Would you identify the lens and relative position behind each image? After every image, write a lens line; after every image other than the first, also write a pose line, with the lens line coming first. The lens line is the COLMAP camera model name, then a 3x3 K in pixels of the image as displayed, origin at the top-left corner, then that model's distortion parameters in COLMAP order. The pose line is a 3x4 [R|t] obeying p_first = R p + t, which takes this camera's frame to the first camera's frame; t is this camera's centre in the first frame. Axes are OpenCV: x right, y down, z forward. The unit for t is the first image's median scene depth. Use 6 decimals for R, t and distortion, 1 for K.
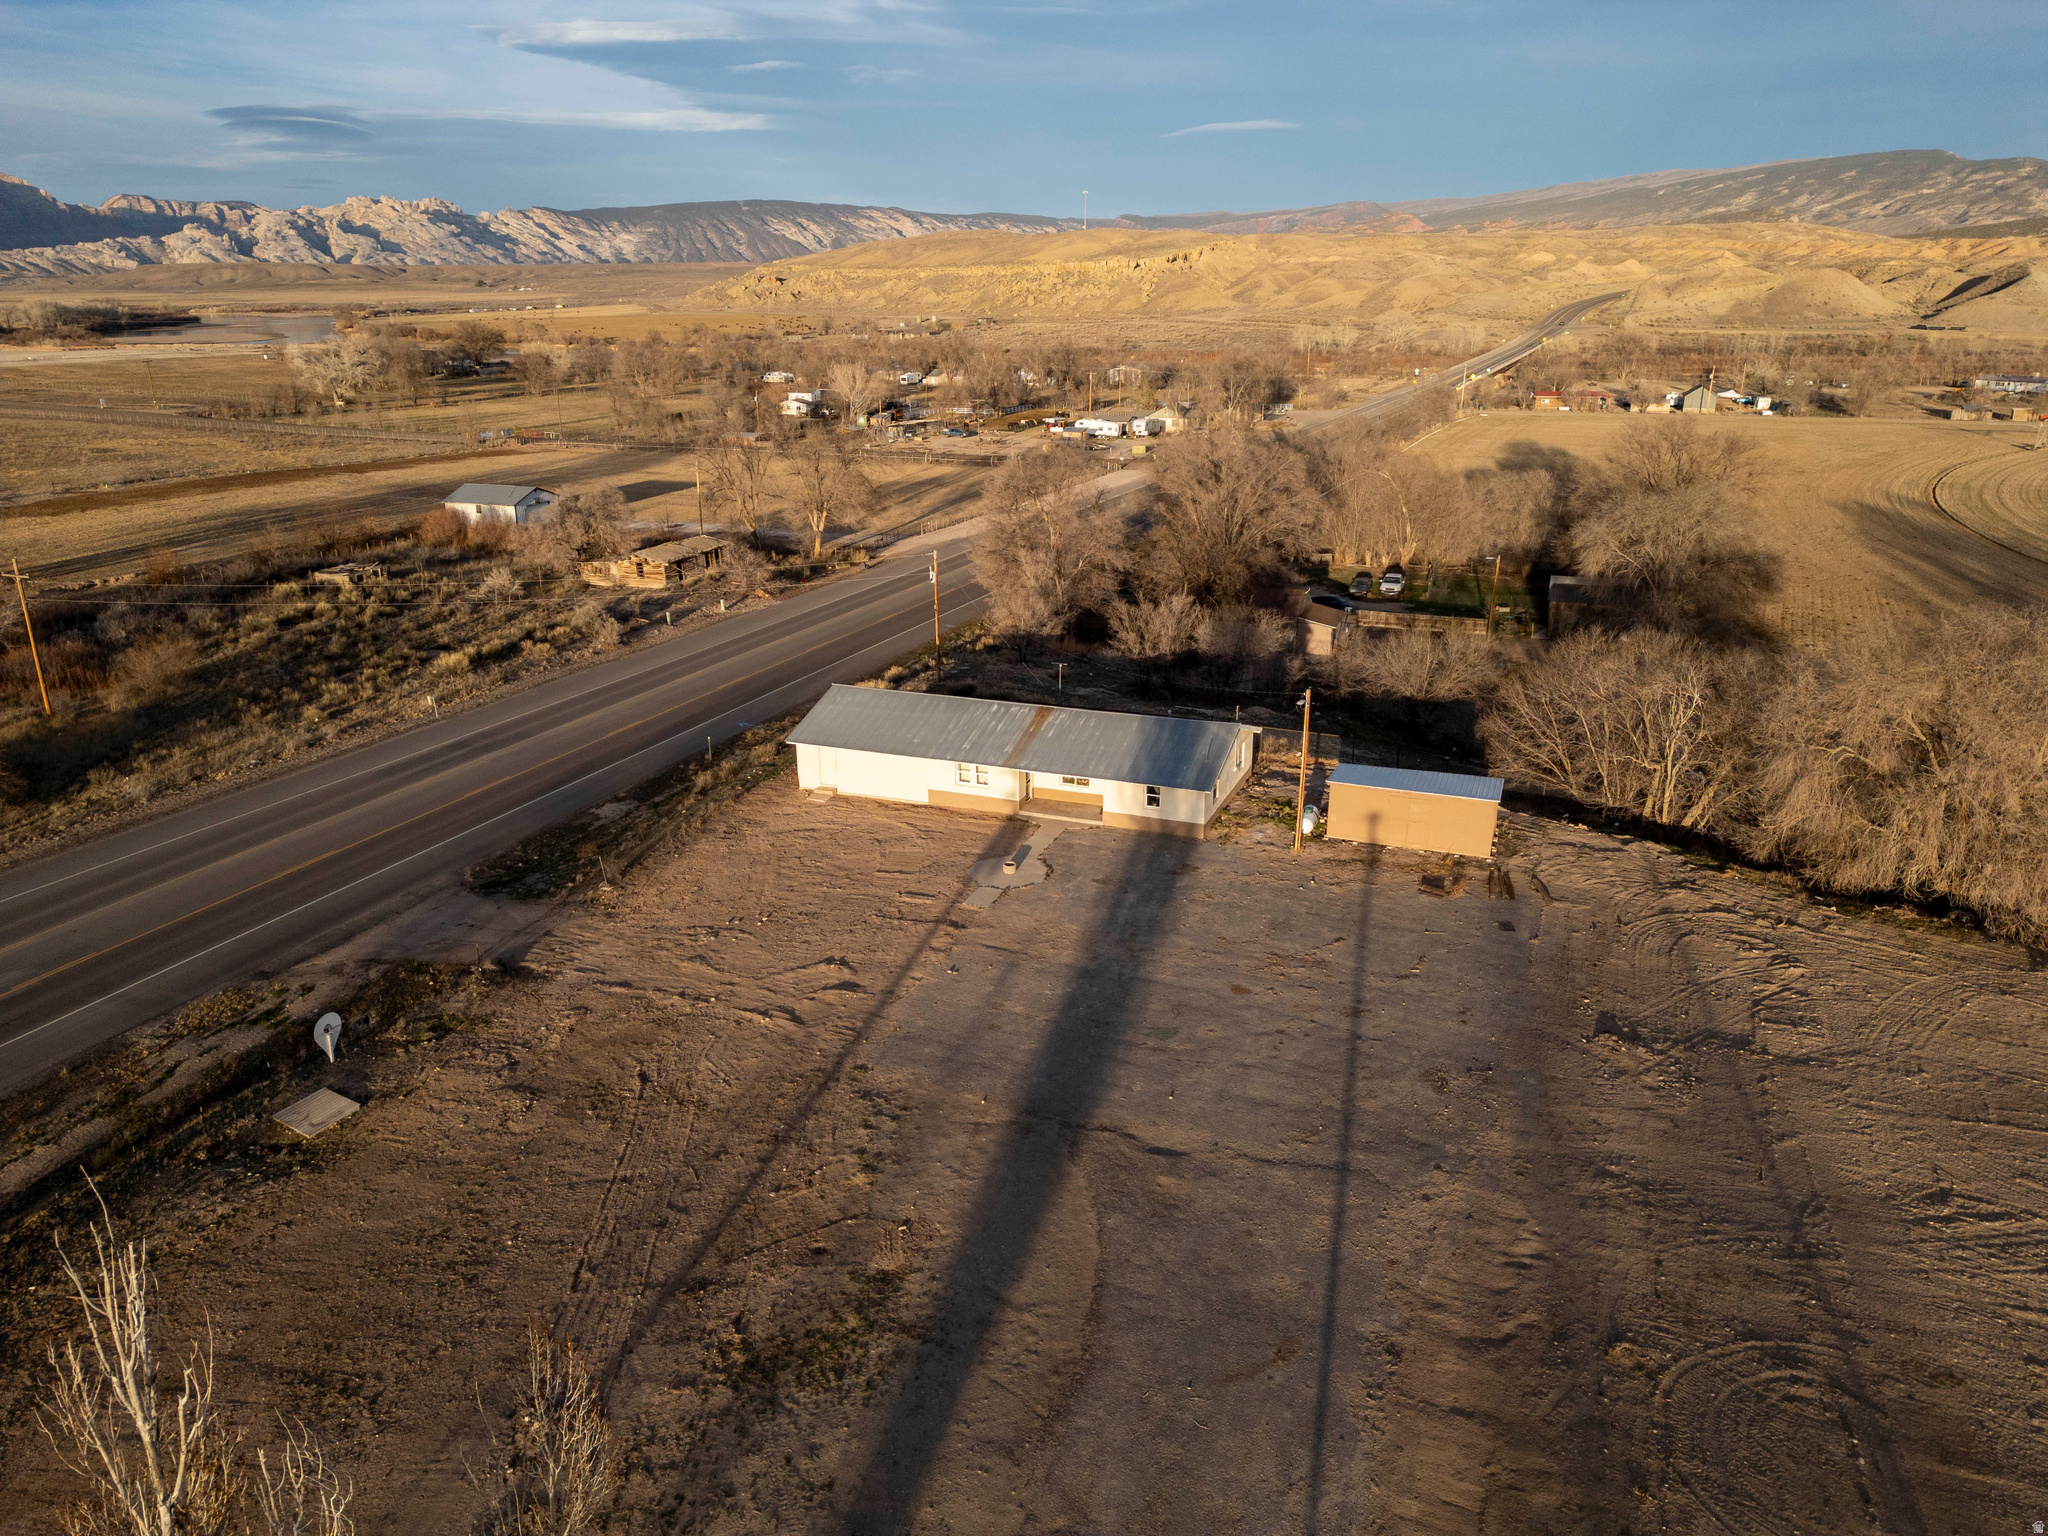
lens RADIAL K [[1431.8, 0, 1031.7], [0, 1431.8, 758.5], [0, 0, 1]] dist [0.074629, -0.069026]
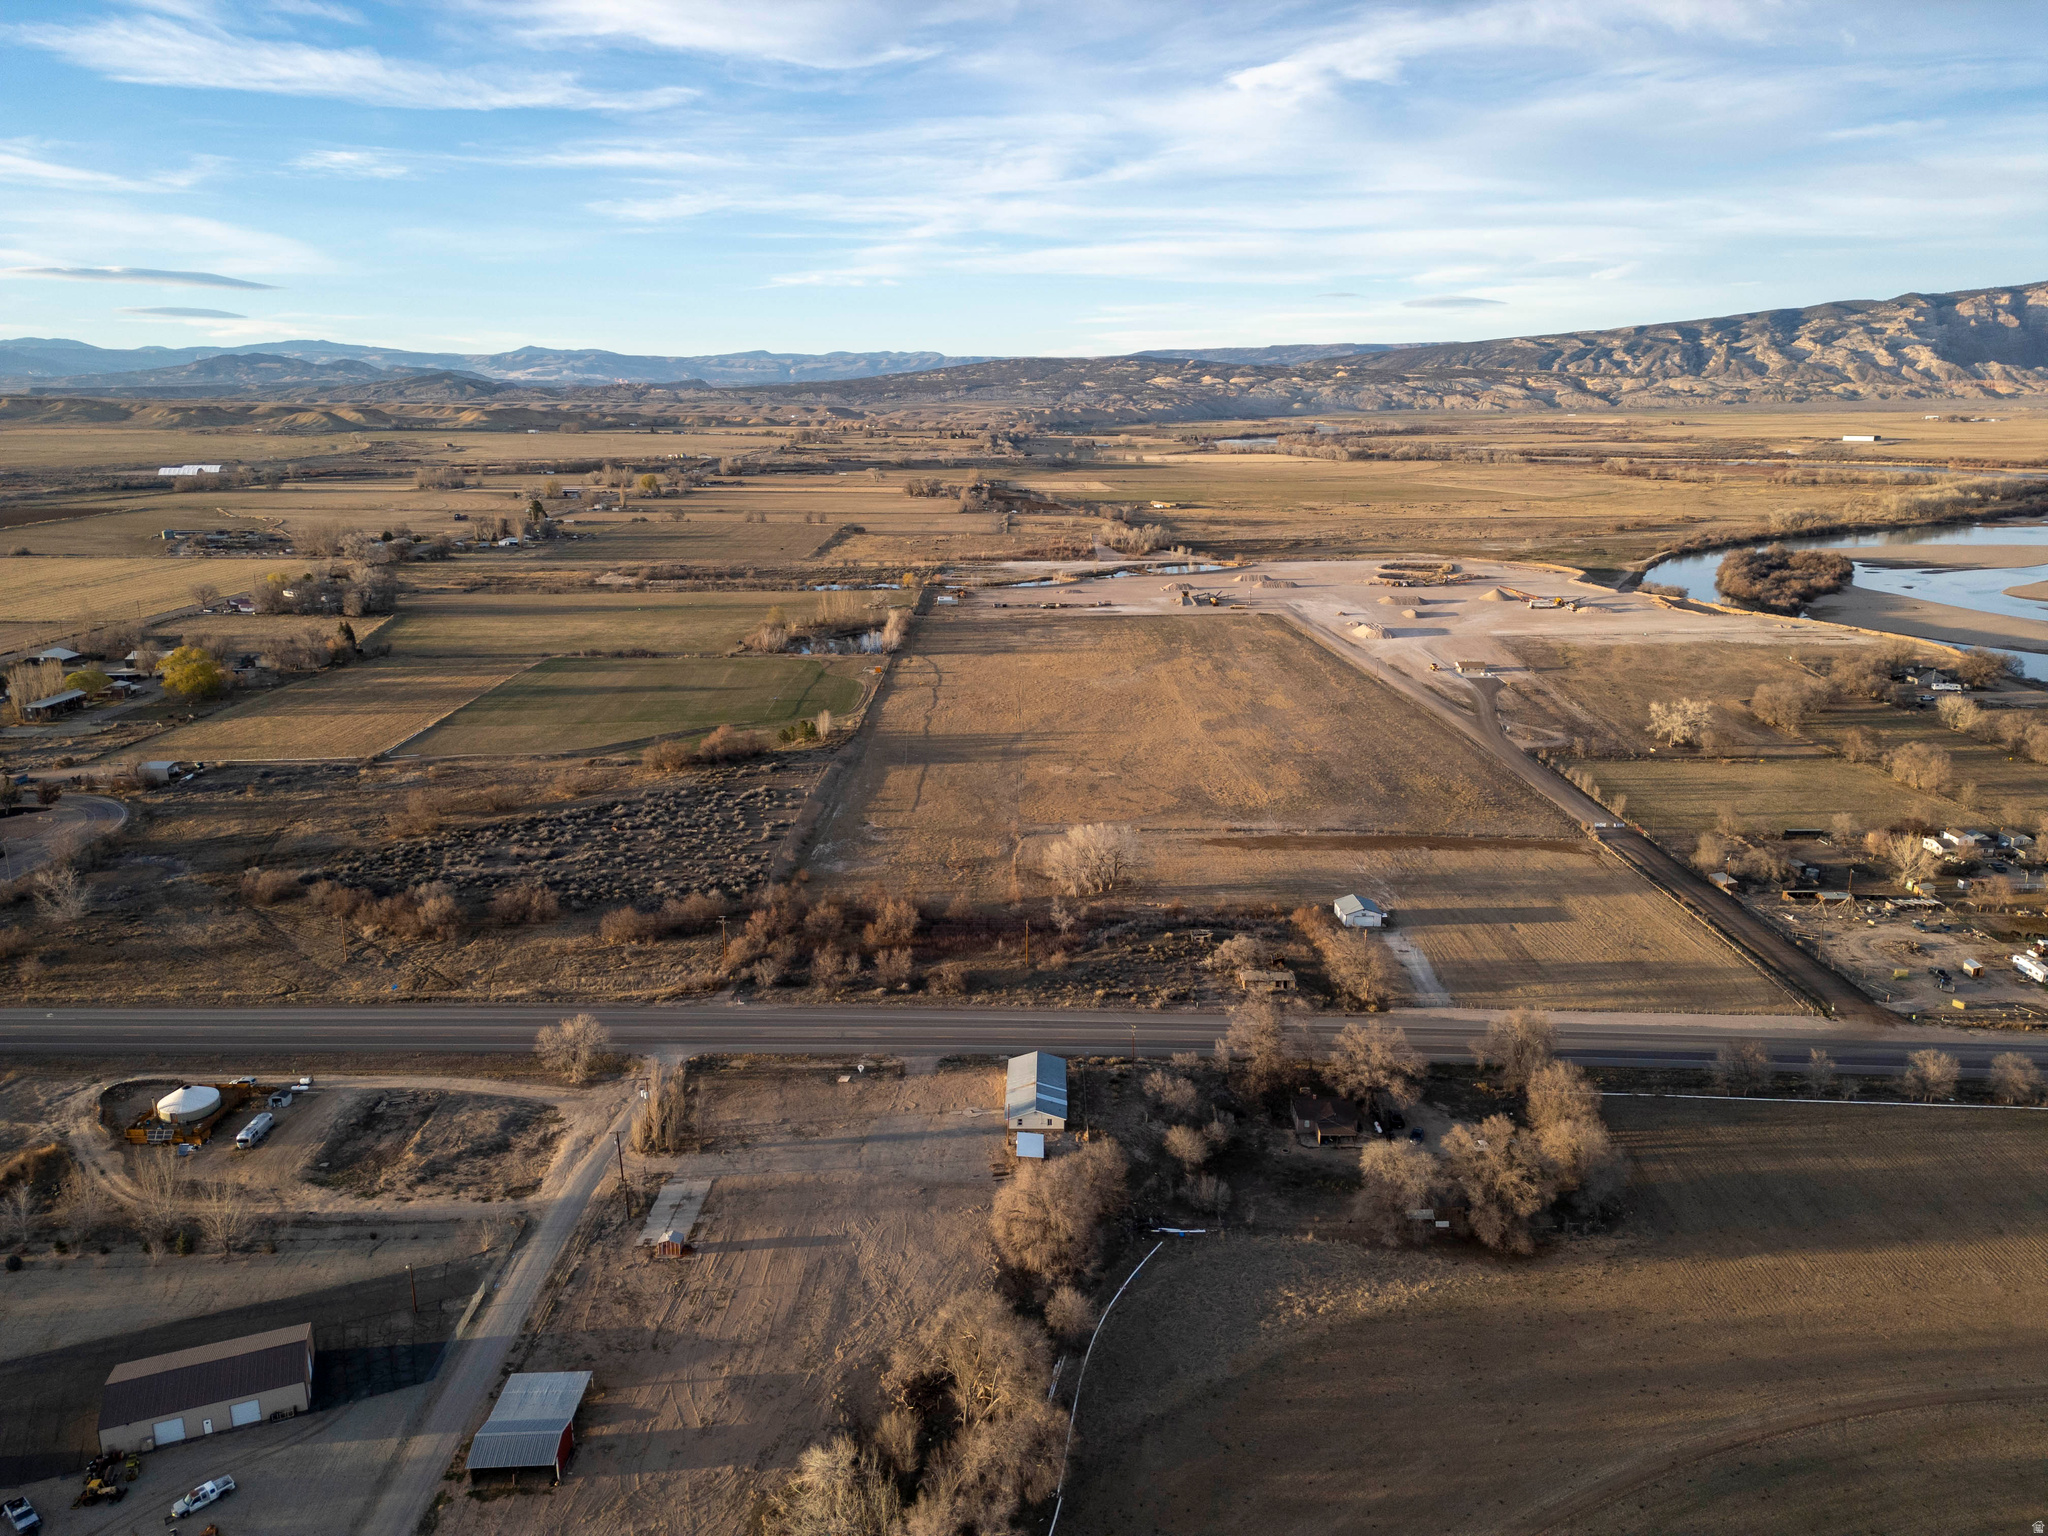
lens RADIAL K [[1431.8, 0, 1036.0], [0, 1431.8, 735.2], [0, 0, 1]] dist [0.074629, -0.069026]
pose [[0.353146, 0.222343, -0.908764, 4.169684], [-0.289382, 0.949675, 0.119898, -1.748439], [0.889689, 0.220638, 0.399716, -0.805981]]
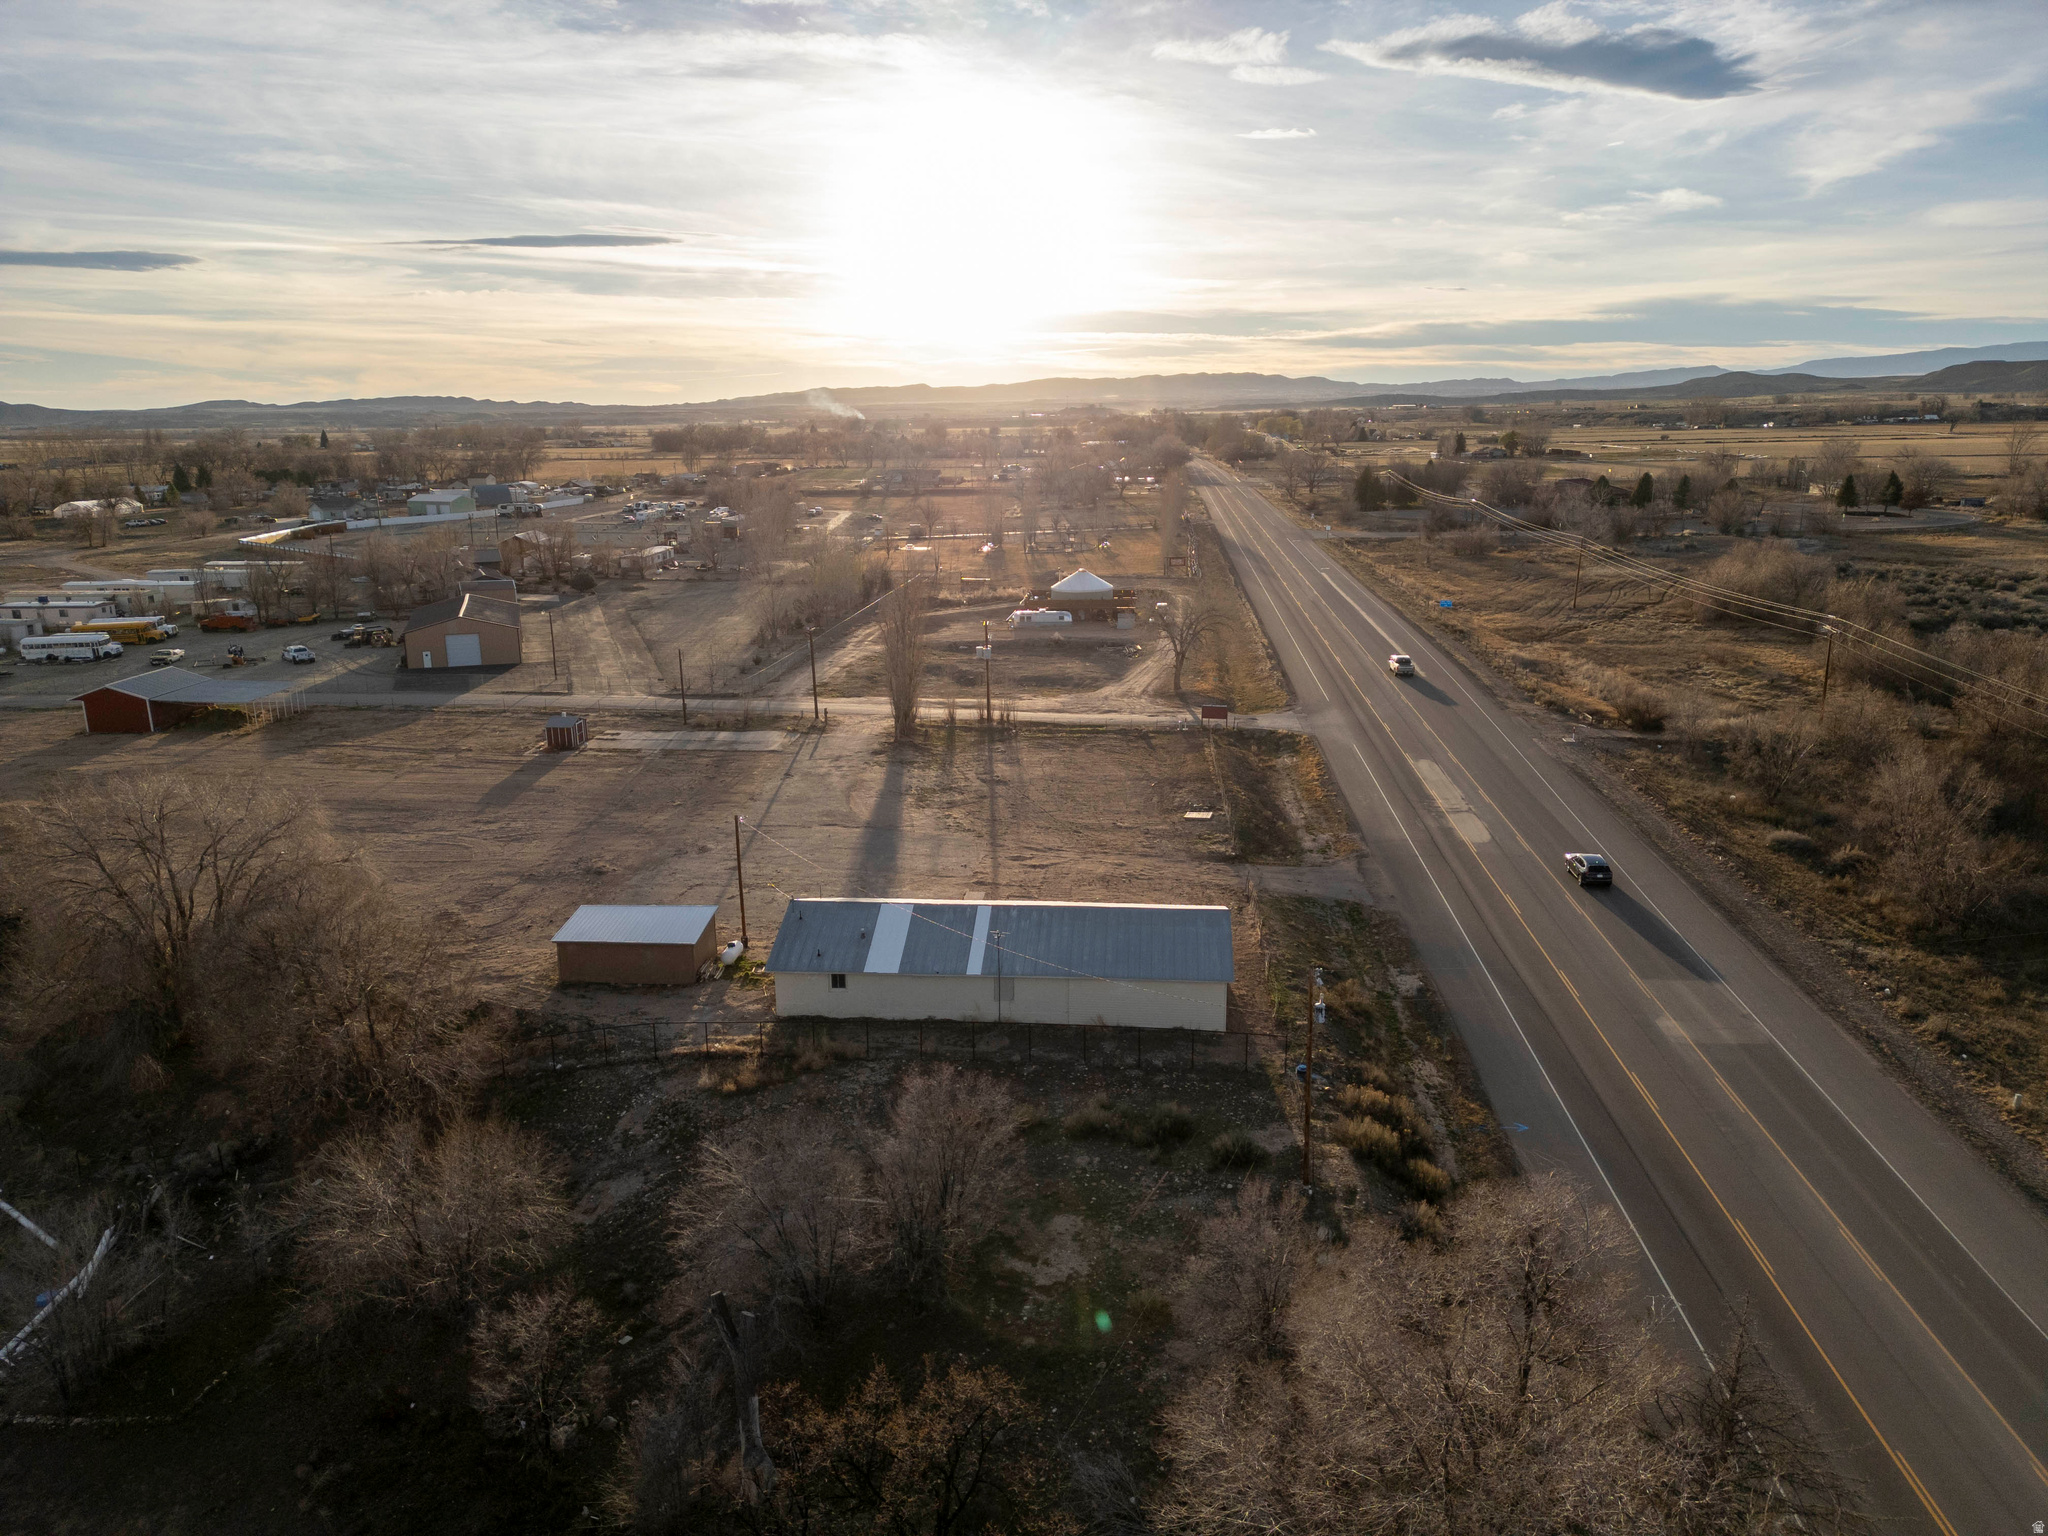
lens RADIAL K [[1431.8, 0, 1027.4], [0, 1431.8, 771.6], [0, 0, 1]] dist [0.074629, -0.069026]
pose [[-0.960495, 0.084683, -0.265101, 0.333337], [-0.069129, 0.850125, 0.522023, -0.890876], [0.269576, 0.519727, -0.810687, 2.465980]]
